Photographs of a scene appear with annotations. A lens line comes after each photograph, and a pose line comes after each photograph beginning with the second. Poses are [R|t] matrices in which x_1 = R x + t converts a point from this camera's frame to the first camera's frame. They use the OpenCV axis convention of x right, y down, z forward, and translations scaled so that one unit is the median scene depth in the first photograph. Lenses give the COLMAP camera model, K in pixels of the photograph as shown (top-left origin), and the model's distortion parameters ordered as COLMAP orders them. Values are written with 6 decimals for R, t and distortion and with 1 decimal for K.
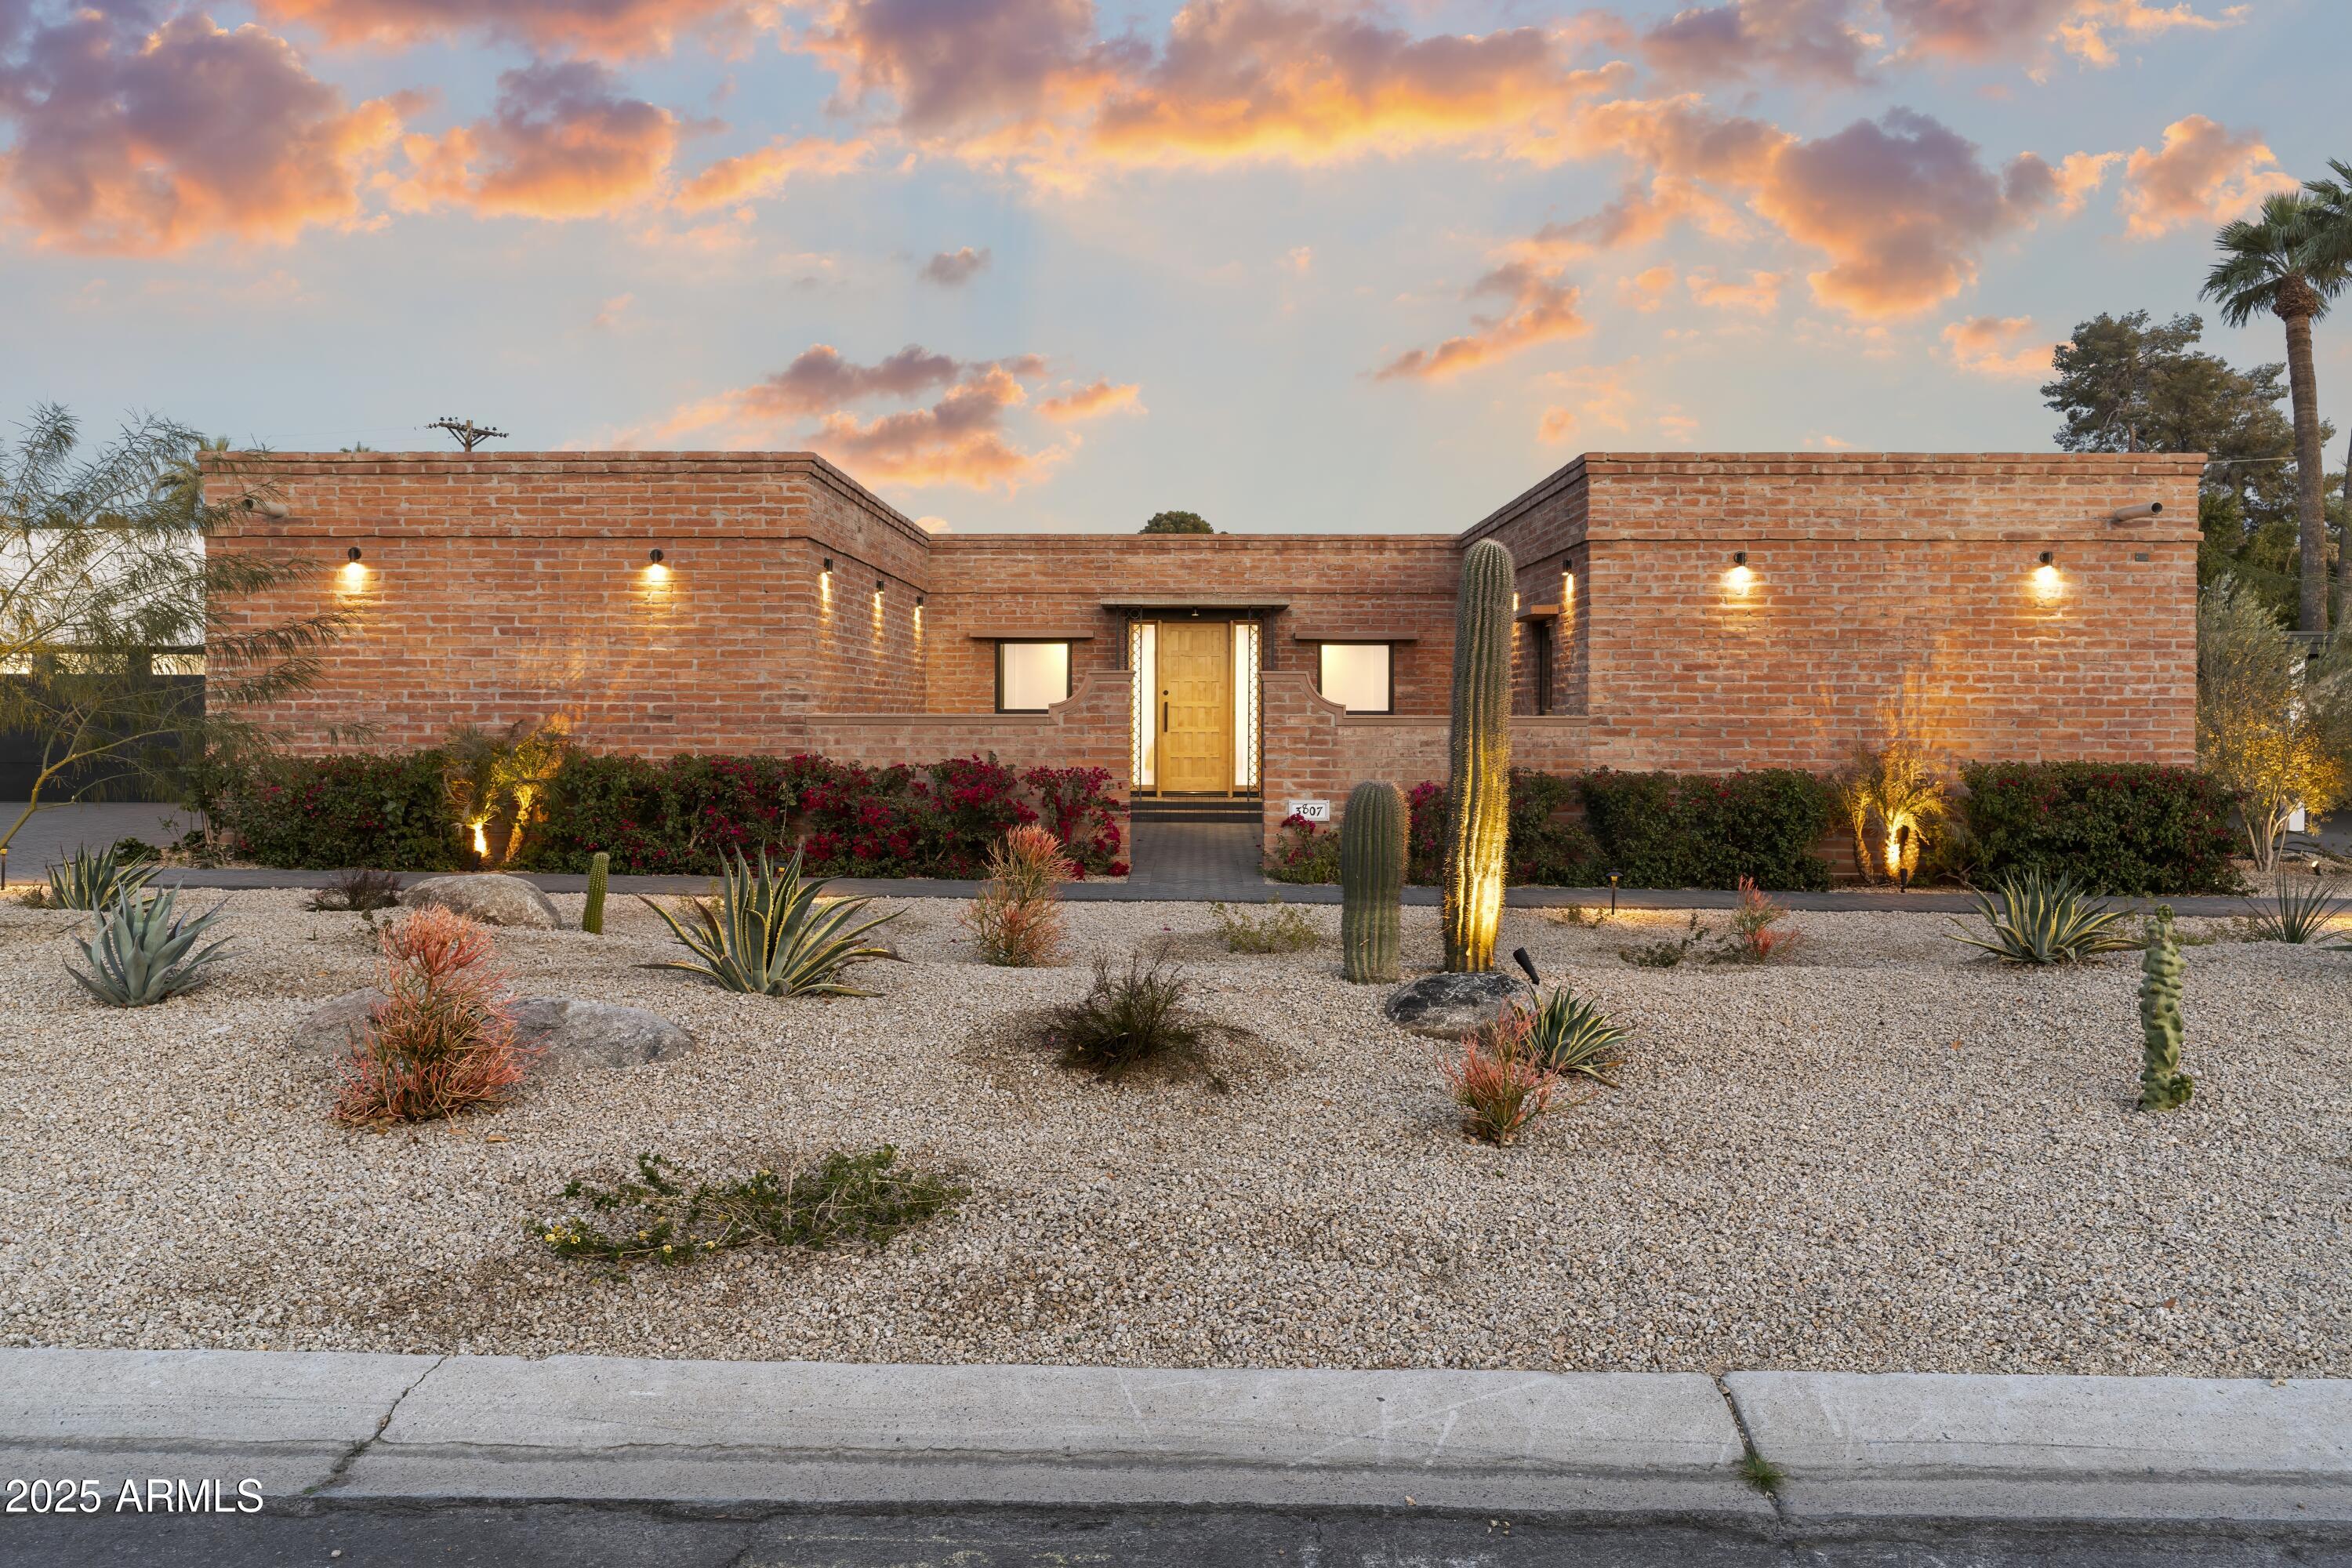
lens RADIAL K [[1936.8, 0, 1161.4], [0, 1936.8, 781.0], [0, 0, 1]] dist [0.039847, -0.004109]
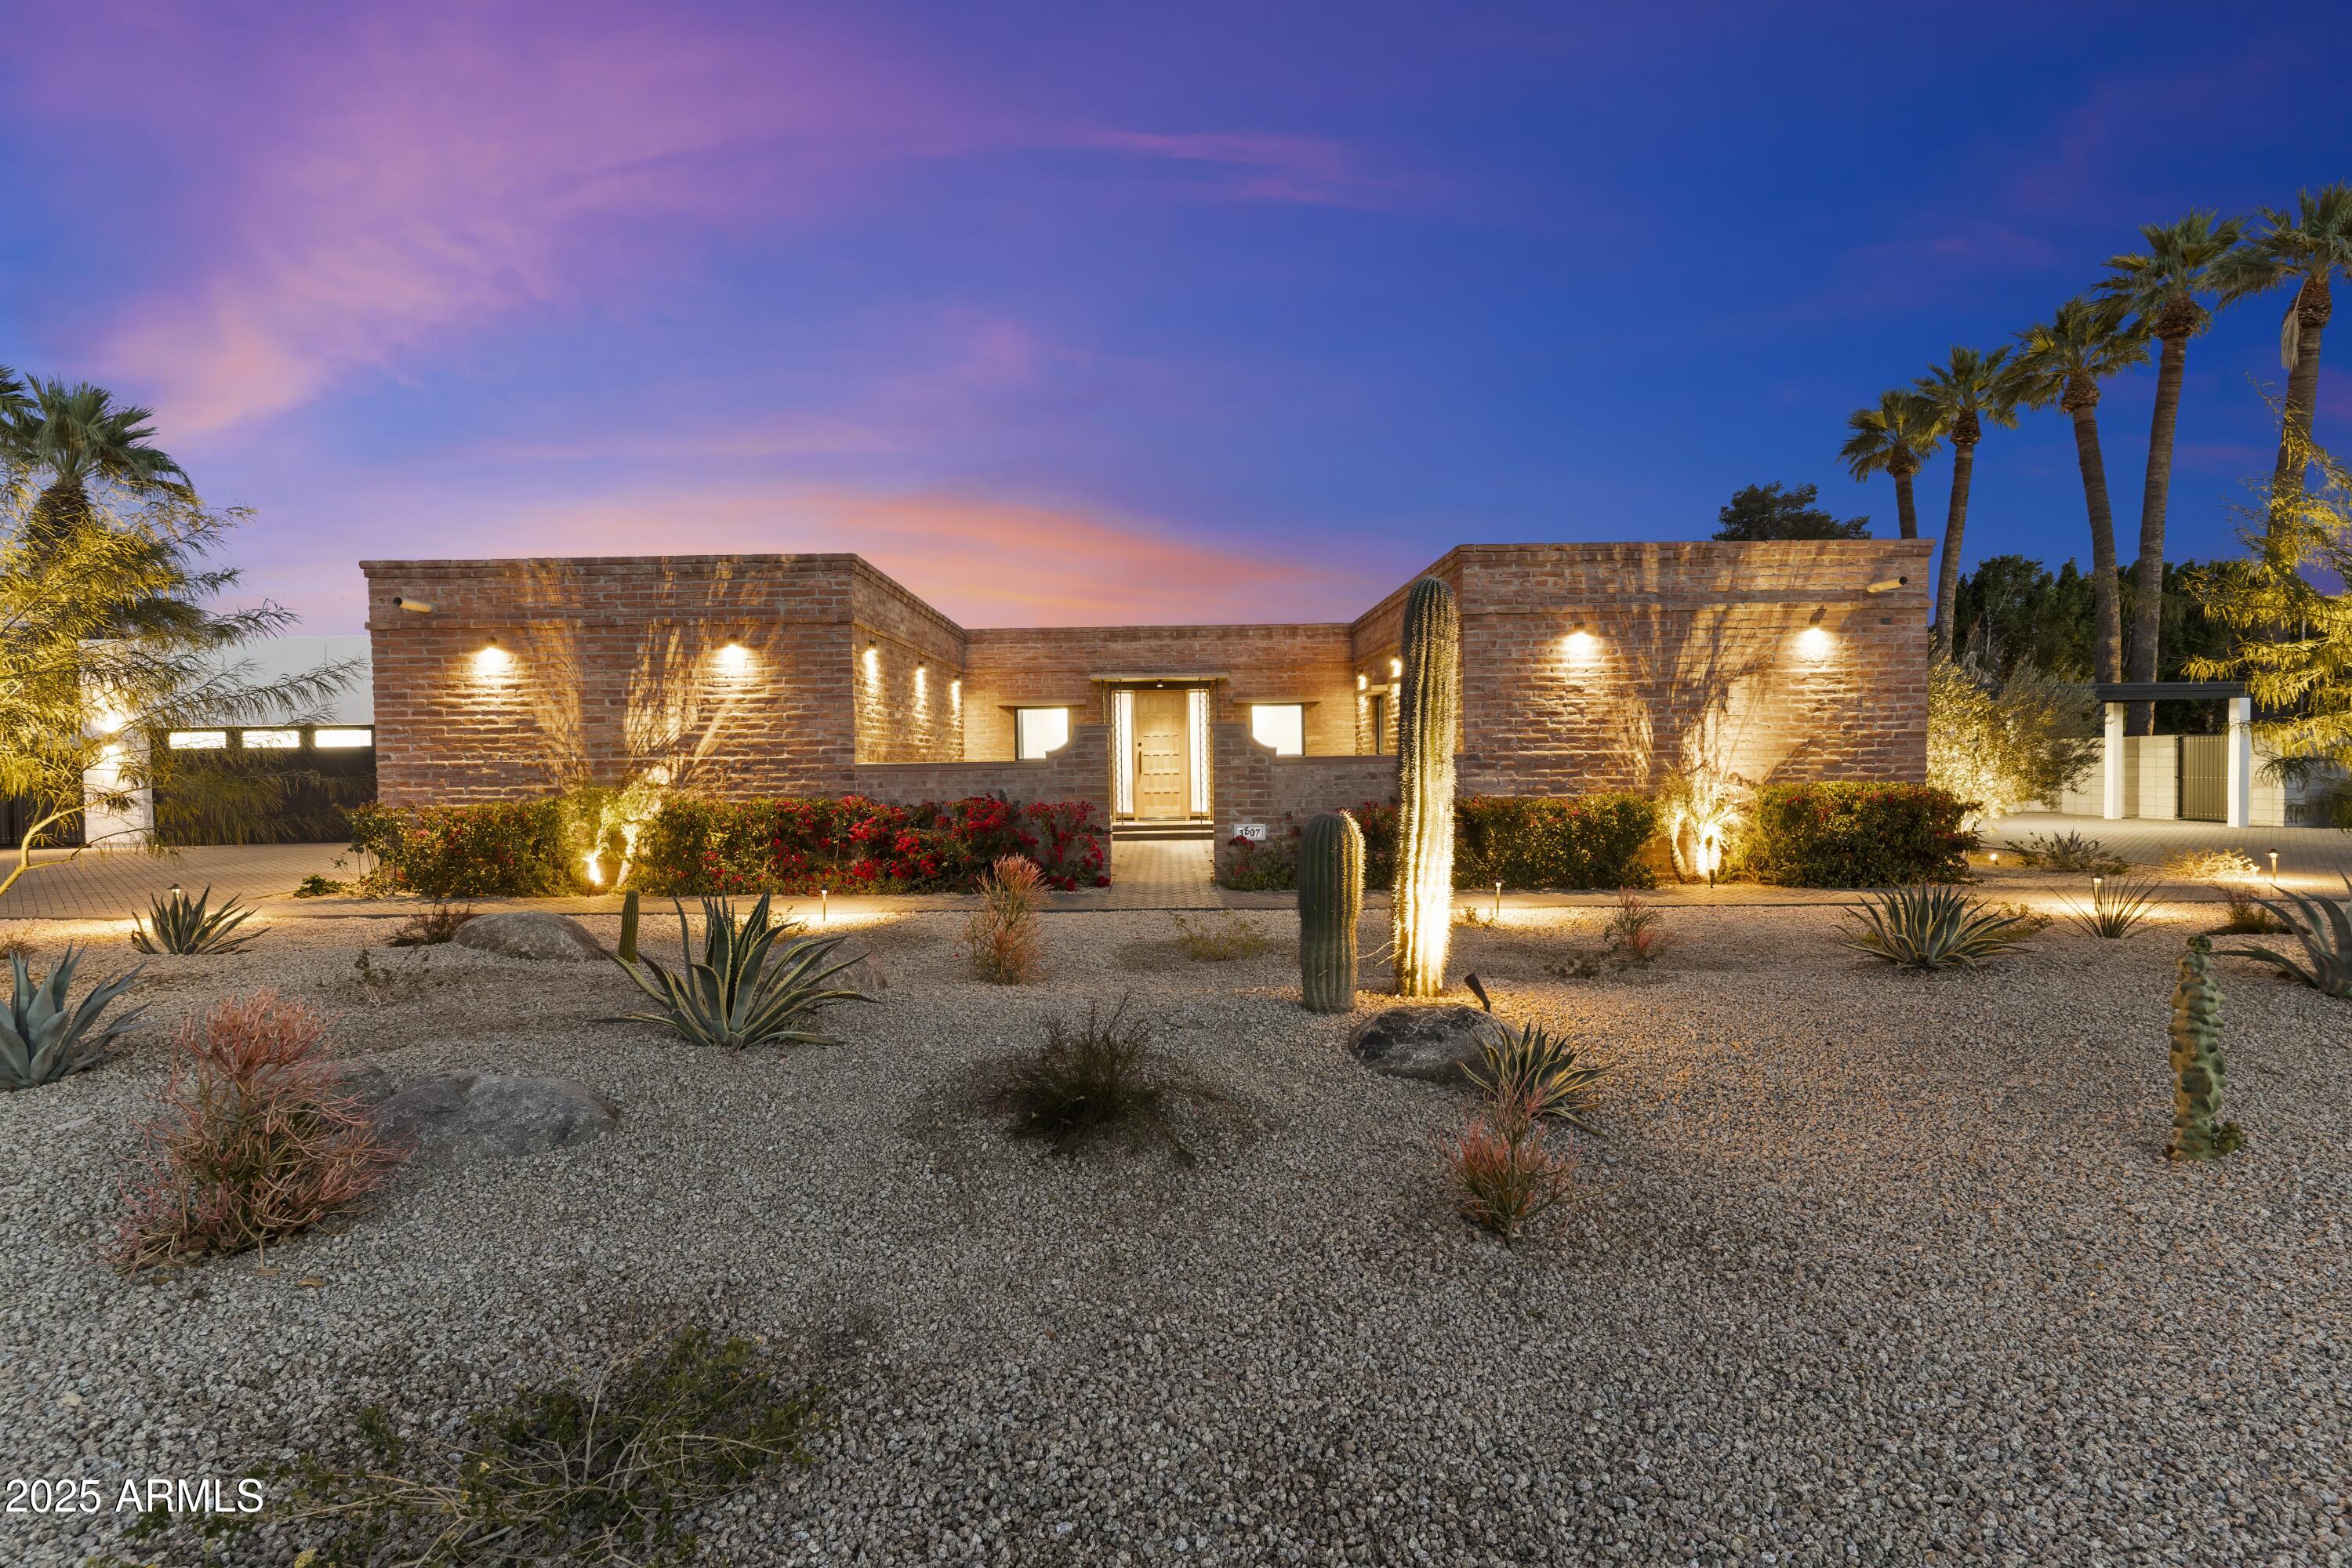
lens RADIAL K [[1130.0, 0, 1173.9], [0, 1130.0, 997.9], [0, 0, 1]] dist [-0.003320, 0.002541]
pose [[0.999506, -0.023730, 0.020614, 0.007825], [0.019938, 0.985604, 0.167889, -0.003459], [-0.024301, -0.167395, 0.985590, 0.246987]]
